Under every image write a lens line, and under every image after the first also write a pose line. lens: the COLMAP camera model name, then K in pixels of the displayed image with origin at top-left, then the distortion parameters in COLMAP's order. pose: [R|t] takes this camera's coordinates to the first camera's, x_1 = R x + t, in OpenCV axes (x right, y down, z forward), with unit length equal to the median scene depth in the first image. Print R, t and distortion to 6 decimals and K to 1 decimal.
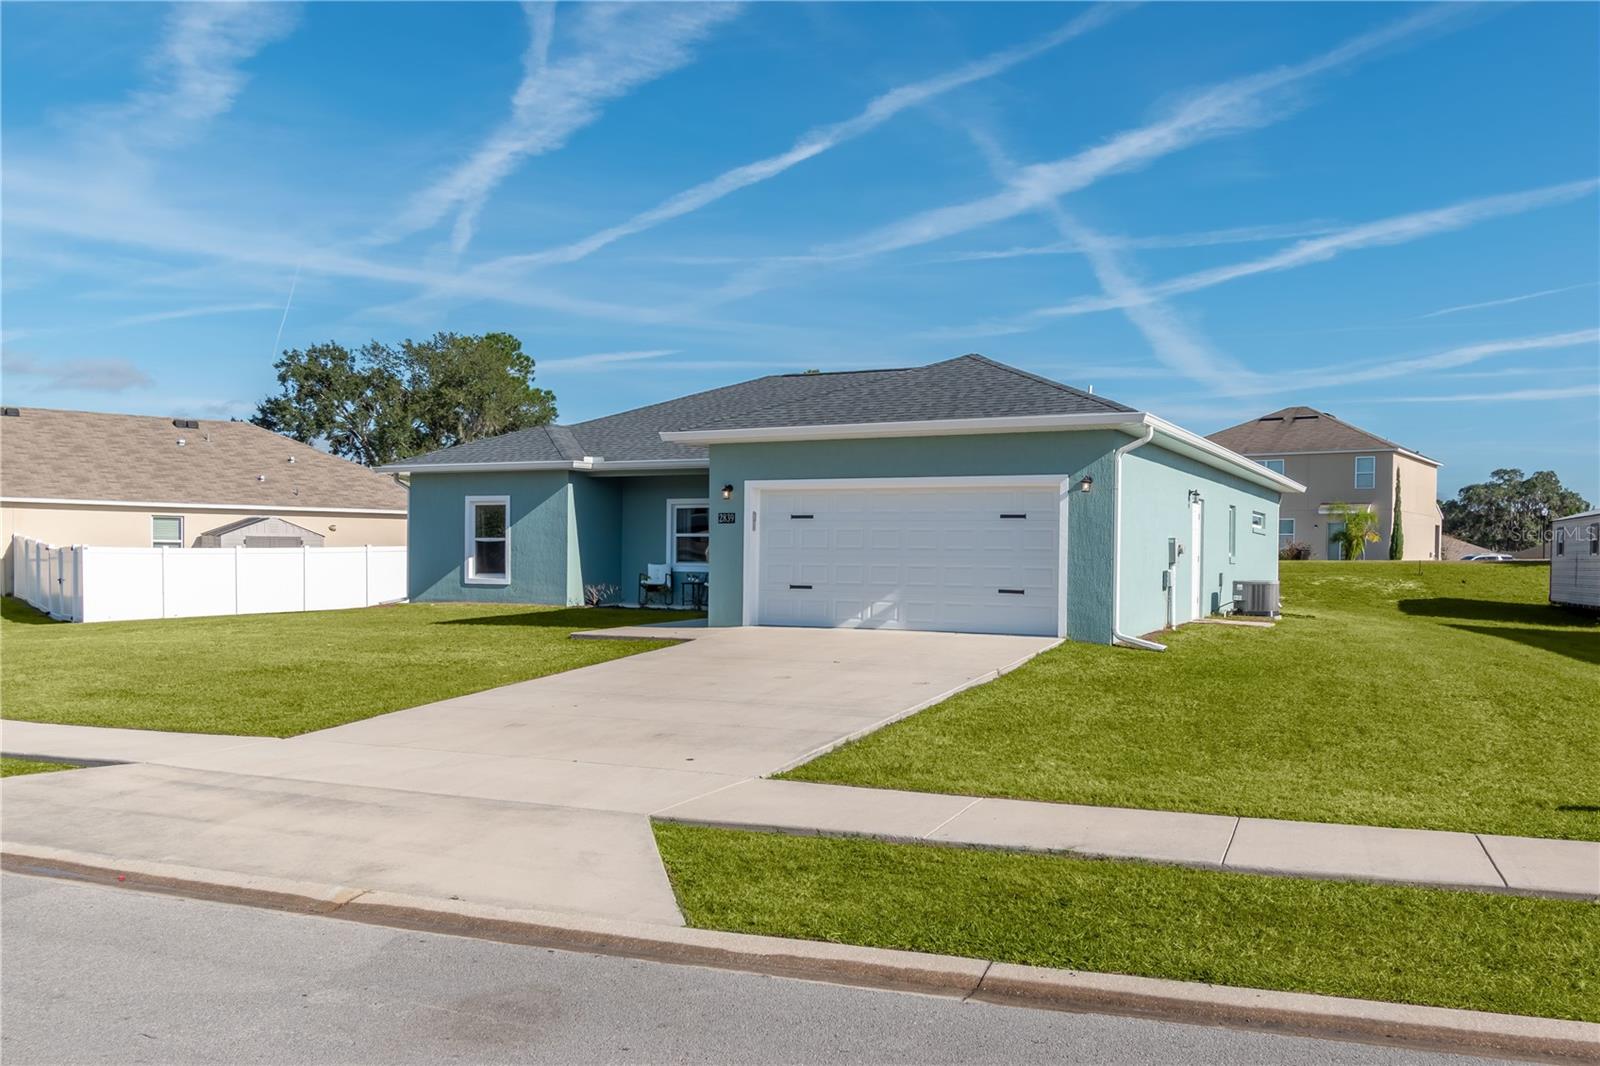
lens RADIAL K [[1379.4, 0, 816.2], [0, 1379.4, 579.2], [0, 0, 1]] dist [0.011383, -0.004393]
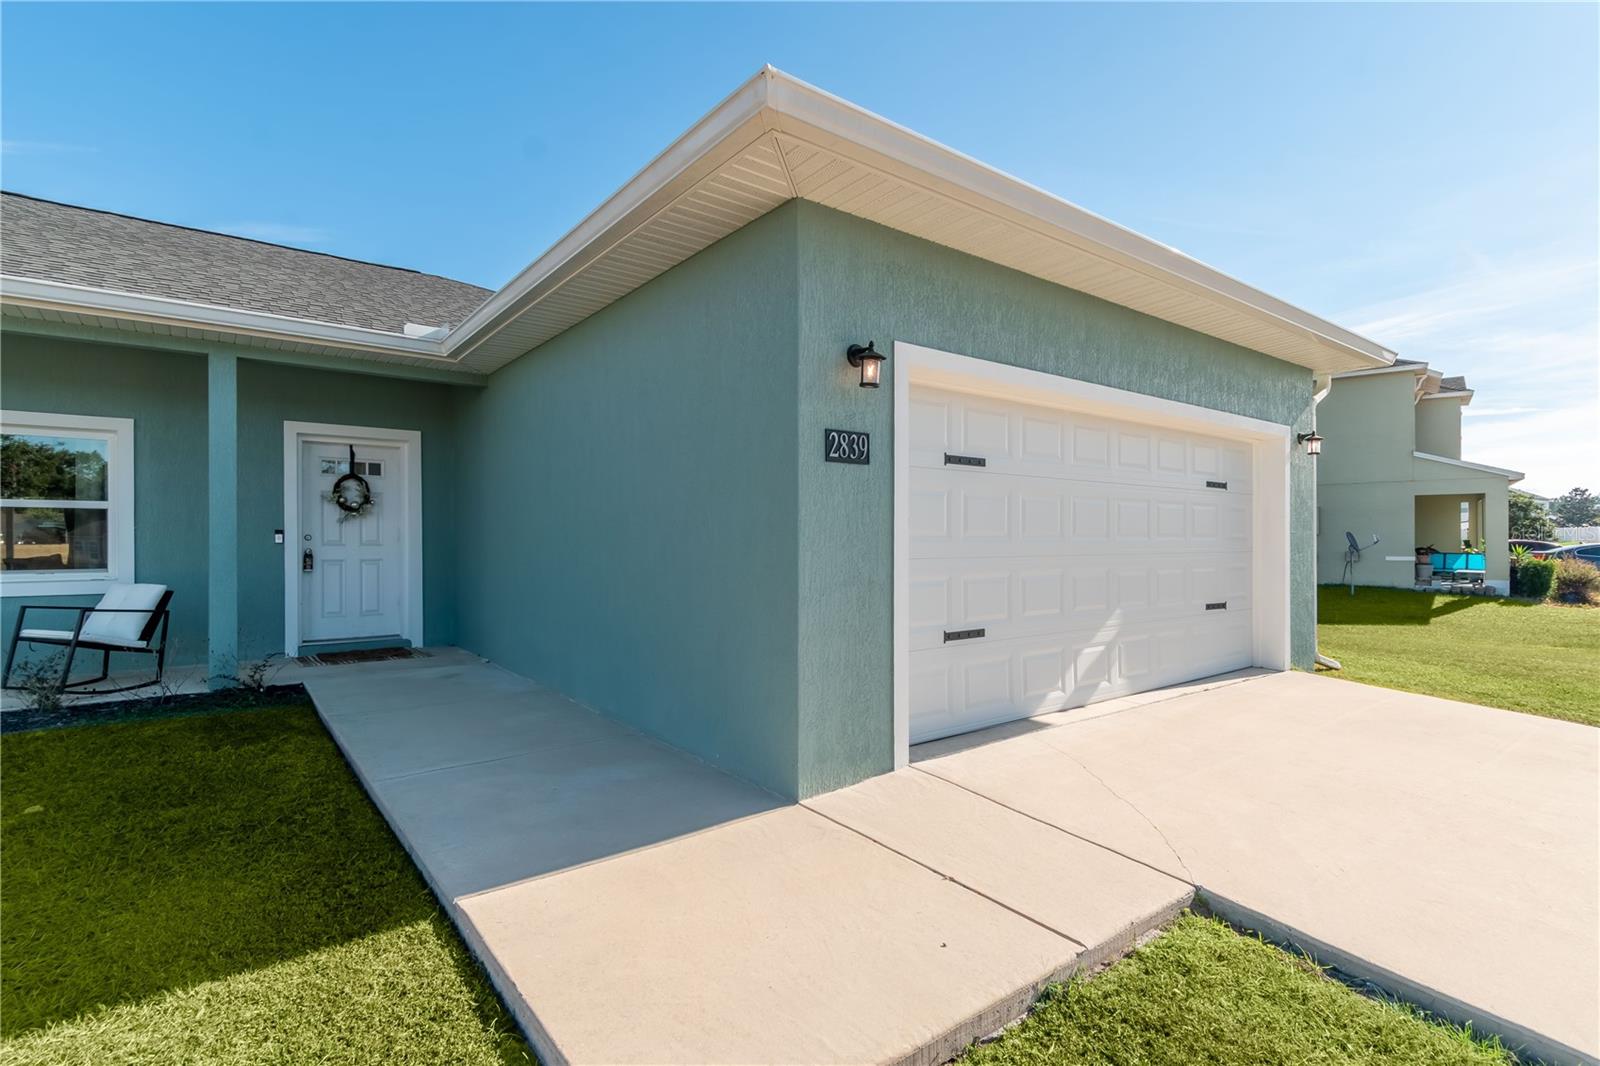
lens RADIAL K [[777.8, 0, 806.2], [0, 777.8, 540.0], [0, 0, 1]] dist [0.002012, -0.000595]
pose [[0.427891, -0.011489, 0.903757, -0.125442], [0.019615, 0.999802, 0.003423, -0.012649], [-0.903618, 0.016262, 0.428031, 0.503453]]
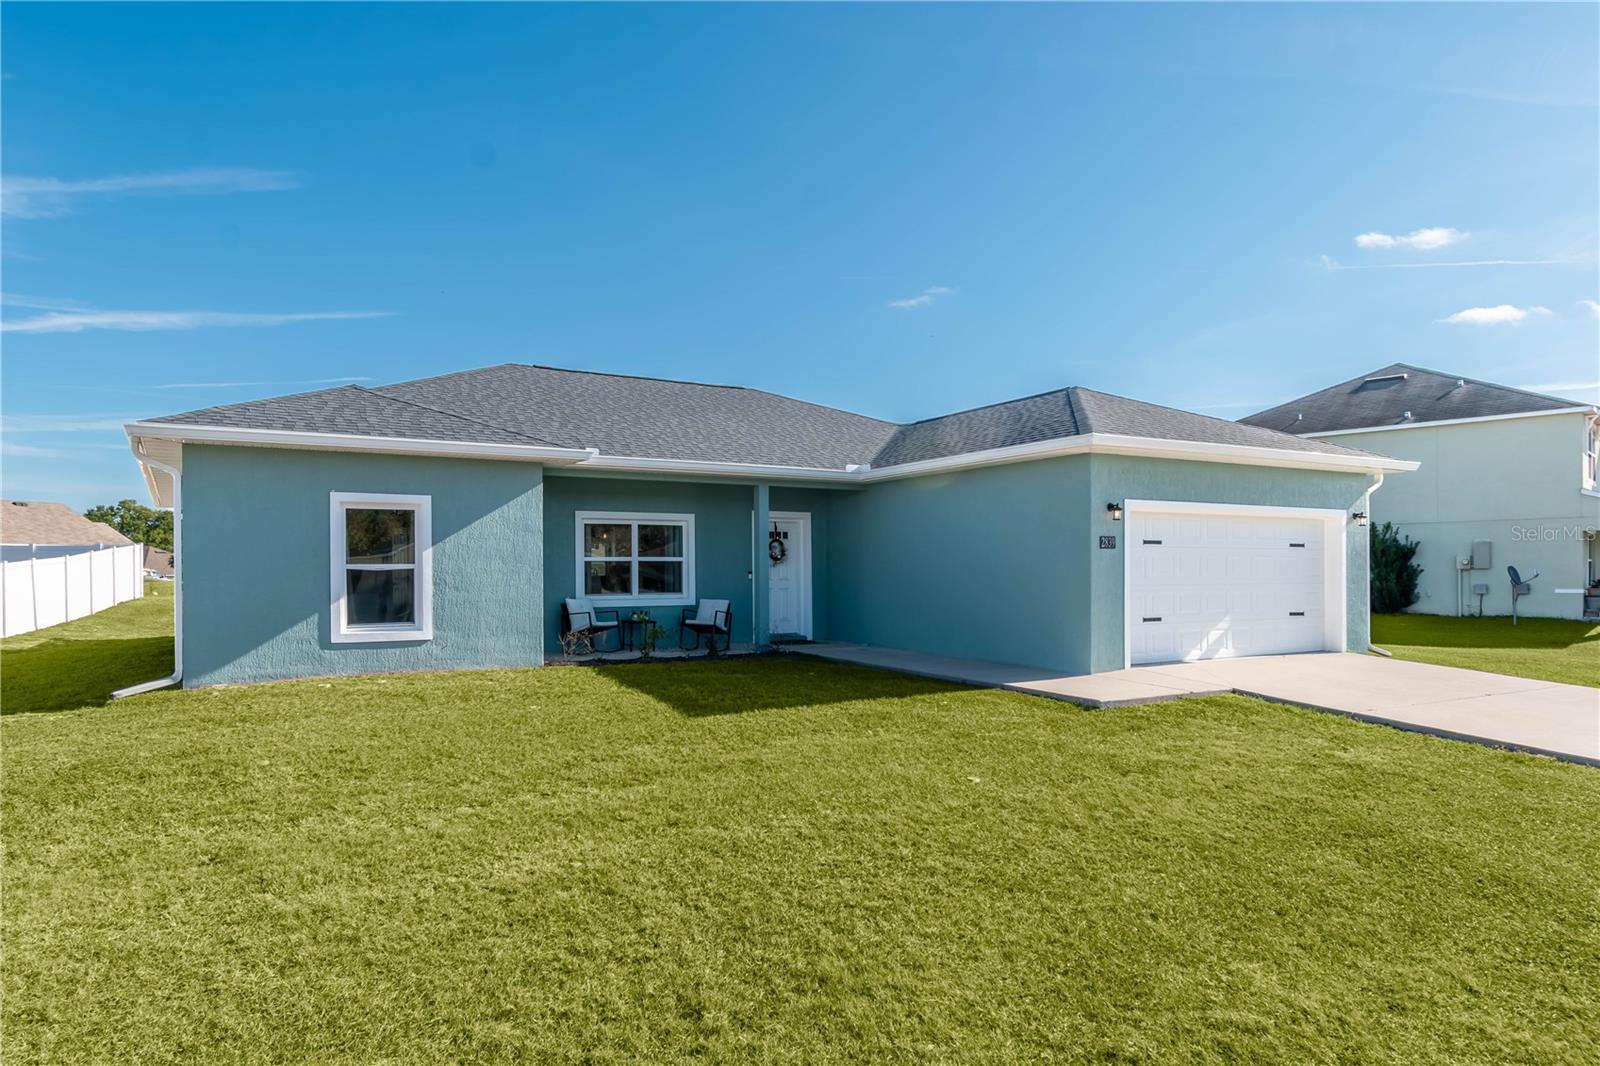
lens RADIAL K [[985.6, 0, 781.6], [0, 985.6, 572.7], [0, 0, 1]] dist [-0.004046, 0.000027]
pose [[0.545392, -0.012962, 0.838081, -0.365579], [0.021896, 0.999760, 0.001213, -0.016737], [-0.837895, 0.017689, 0.545545, 0.453434]]
